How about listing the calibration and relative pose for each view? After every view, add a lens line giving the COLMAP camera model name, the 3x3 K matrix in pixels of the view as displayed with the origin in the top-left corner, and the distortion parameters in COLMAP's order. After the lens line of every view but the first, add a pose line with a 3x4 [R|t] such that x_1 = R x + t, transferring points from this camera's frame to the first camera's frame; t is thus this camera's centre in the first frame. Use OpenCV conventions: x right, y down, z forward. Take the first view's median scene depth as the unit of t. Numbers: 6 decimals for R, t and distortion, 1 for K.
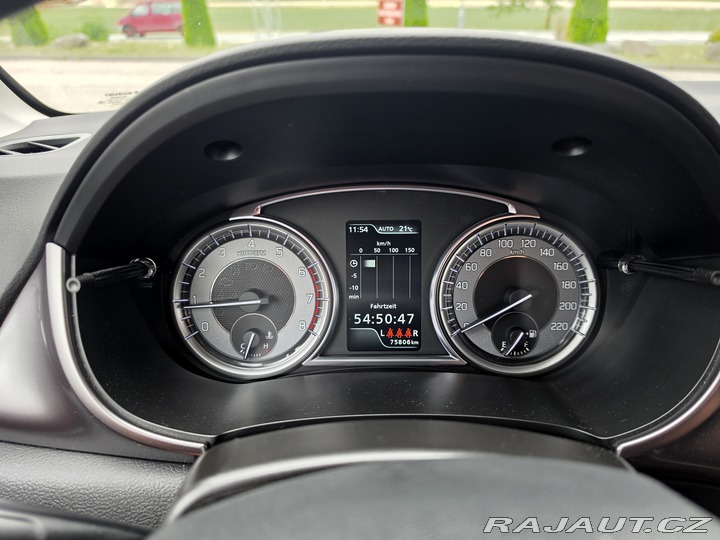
lens RADIAL K [[482.5, 0, 360.0], [0, 482.5, 270.0], [0, 0, 1]] dist [-0.028566, -0.001806]
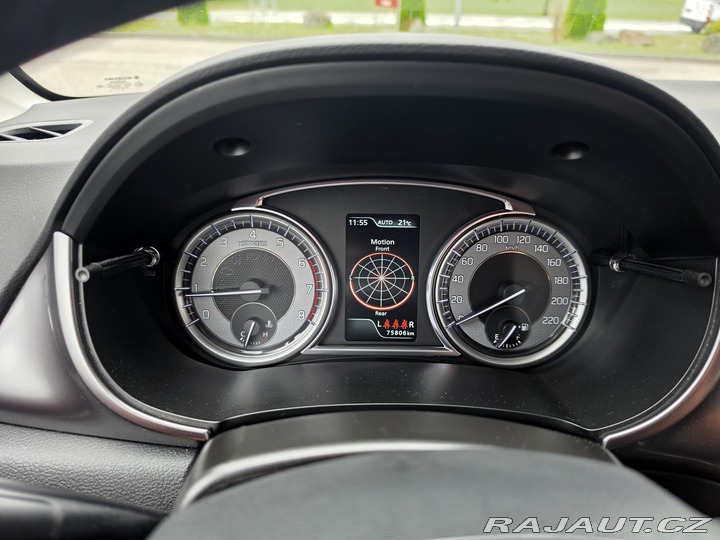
lens RADIAL K [[482.8, 0, 358.7], [0, 482.8, 267.7], [0, 0, 1]] dist [-0.029089, -0.001416]
pose [[0.999667, 0.020288, 0.015962, -0.017864], [-0.020711, 0.999427, 0.026779, -0.016682], [-0.015410, -0.027100, 0.999514, -0.024602]]
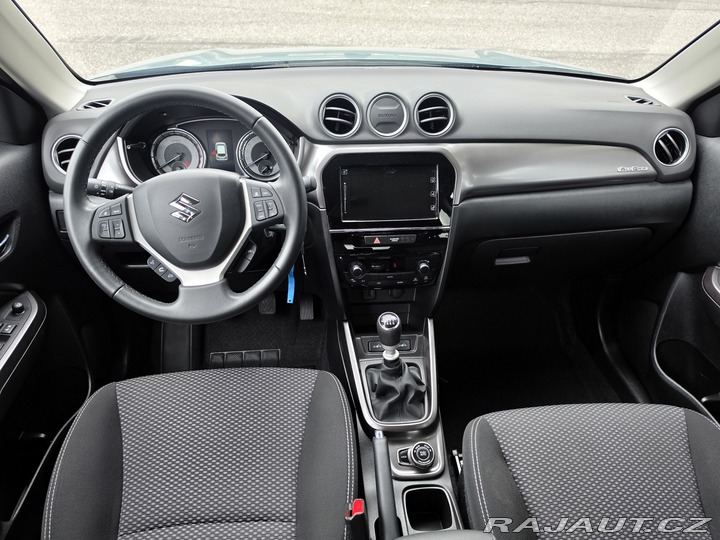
lens RADIAL K [[482.5, 0, 360.0], [0, 482.5, 270.0], [0, 0, 1]] dist [-0.028566, -0.001806]
pose [[0.996896, -0.024568, 0.074803, 0.739175], [0.010600, 0.983300, 0.181681, 0.245888], [-0.078017, -0.180324, 0.980508, -2.389272]]
